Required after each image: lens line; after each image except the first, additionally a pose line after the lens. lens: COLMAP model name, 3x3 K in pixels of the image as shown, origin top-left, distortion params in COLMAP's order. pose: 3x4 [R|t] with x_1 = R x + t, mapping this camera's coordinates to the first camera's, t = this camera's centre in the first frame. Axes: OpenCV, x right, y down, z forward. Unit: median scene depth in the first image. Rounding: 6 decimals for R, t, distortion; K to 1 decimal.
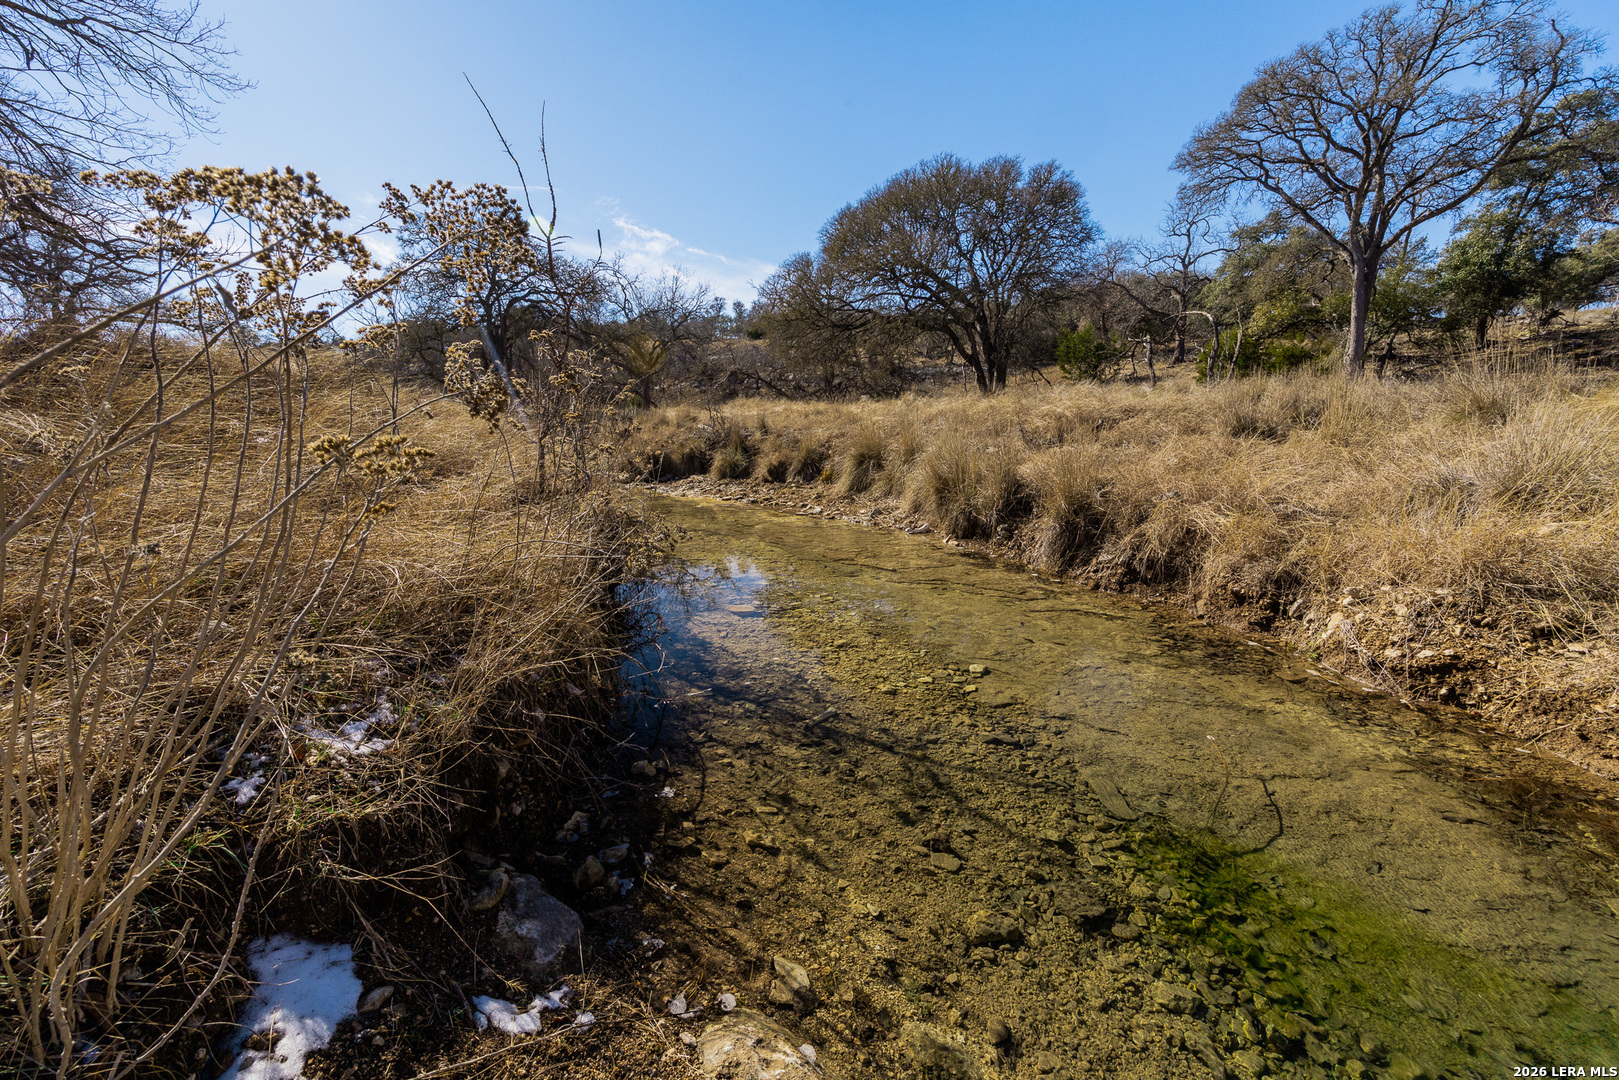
lens RADIAL K [[648.9, 0, 807.0], [0, 648.9, 544.5], [0, 0, 1]] dist [0.001889, 0.000143]
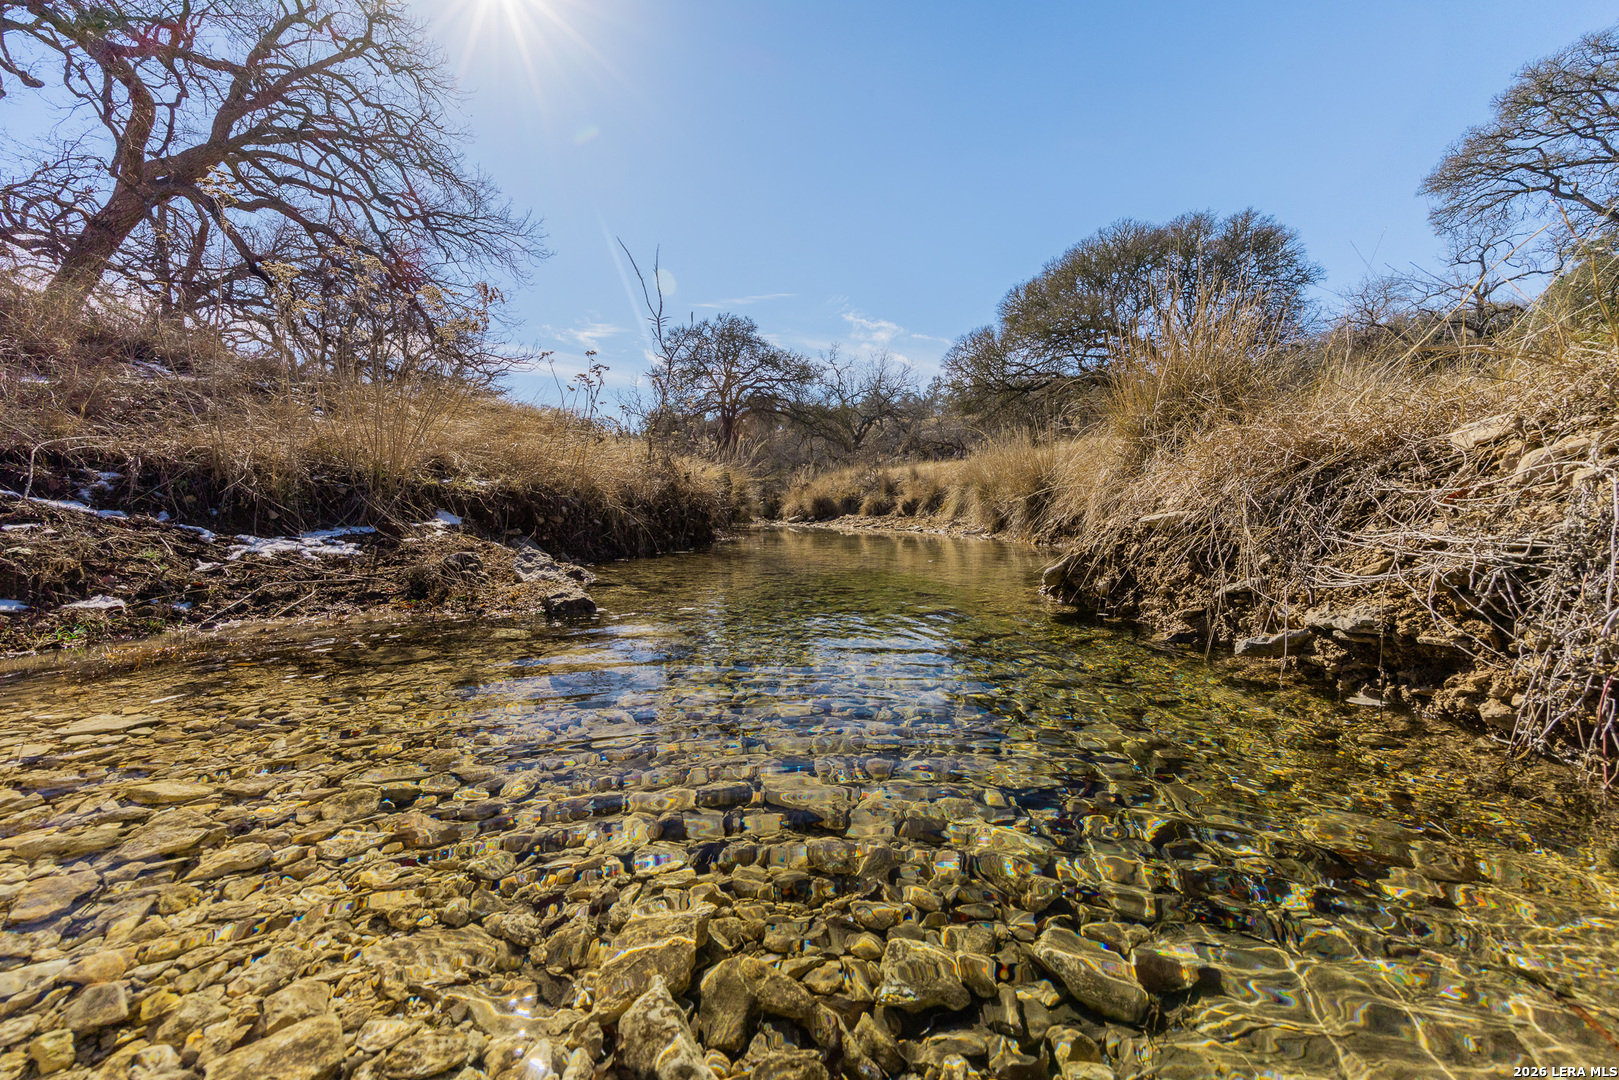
lens RADIAL K [[648.9, 0, 807.0], [0, 648.9, 544.5], [0, 0, 1]] dist [0.001889, 0.000143]
pose [[0.942201, 0.012978, -0.334796, 0.079396], [-0.052317, 0.992691, -0.108753, 0.041148], [0.330937, 0.119983, 0.935994, -0.057175]]
